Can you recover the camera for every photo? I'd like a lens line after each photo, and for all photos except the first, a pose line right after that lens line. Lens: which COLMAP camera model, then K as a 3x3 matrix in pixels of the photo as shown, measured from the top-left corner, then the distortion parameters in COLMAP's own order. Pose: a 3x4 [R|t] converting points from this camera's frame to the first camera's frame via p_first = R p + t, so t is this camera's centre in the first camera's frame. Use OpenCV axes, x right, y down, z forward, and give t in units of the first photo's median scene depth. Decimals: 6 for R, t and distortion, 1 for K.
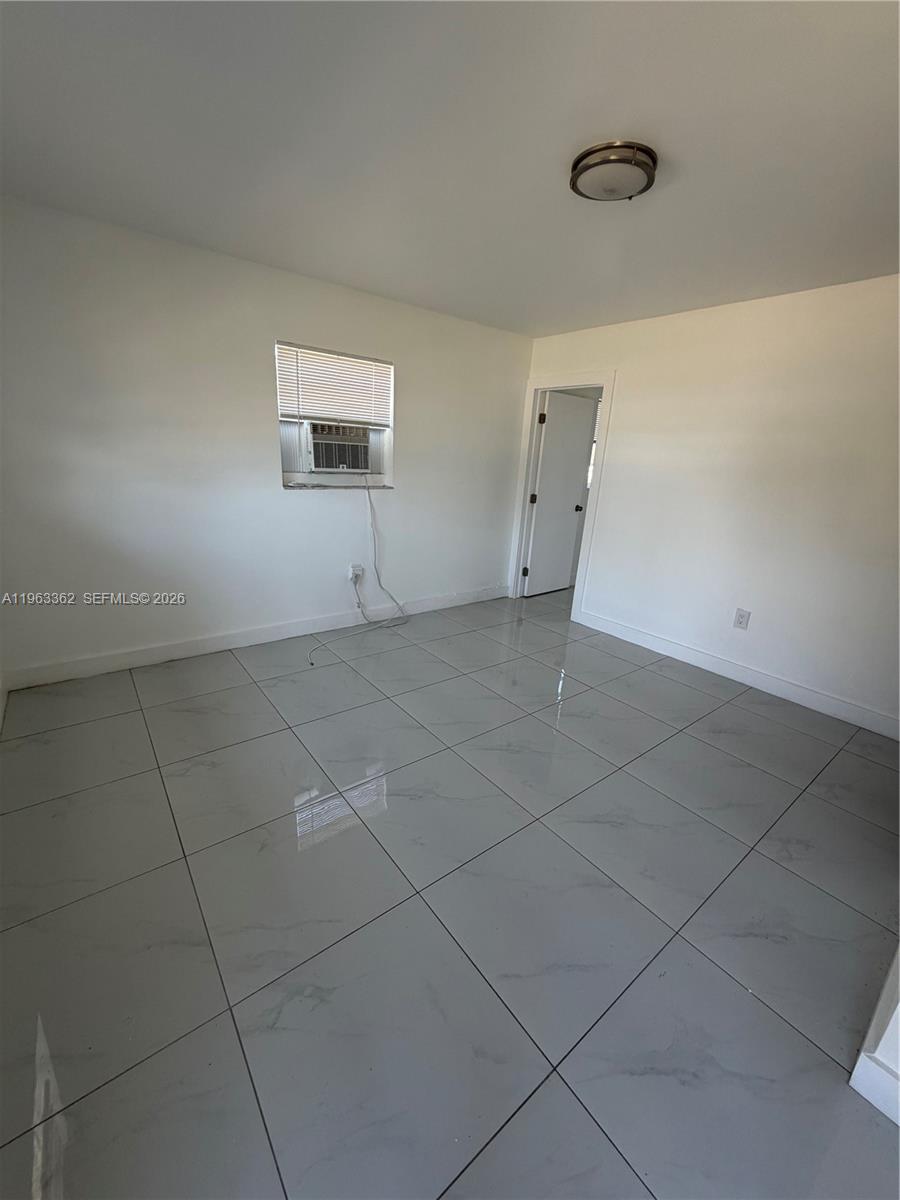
lens RADIAL K [[478.6, 0, 449.4], [0, 478.6, 596.4], [0, 0, 1]] dist [0.000134, 0.000058]
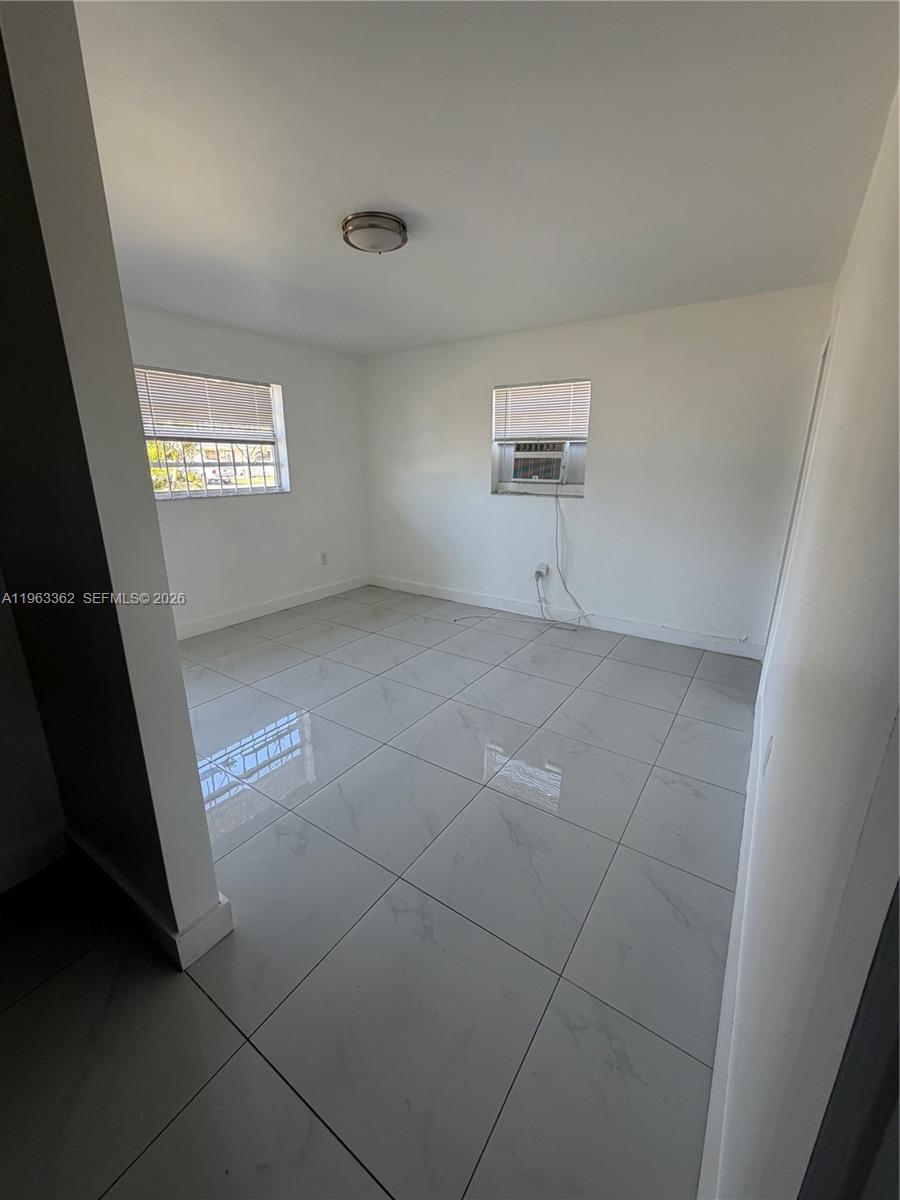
lens RADIAL K [[478.6, 0, 449.4], [0, 478.6, 596.4], [0, 0, 1]] dist [0.000134, 0.000058]
pose [[0.305205, 0.206455, -0.929637, 0.864285], [-0.261373, 0.956887, 0.126697, -0.083564], [0.915715, 0.204314, 0.346009, 0.454236]]
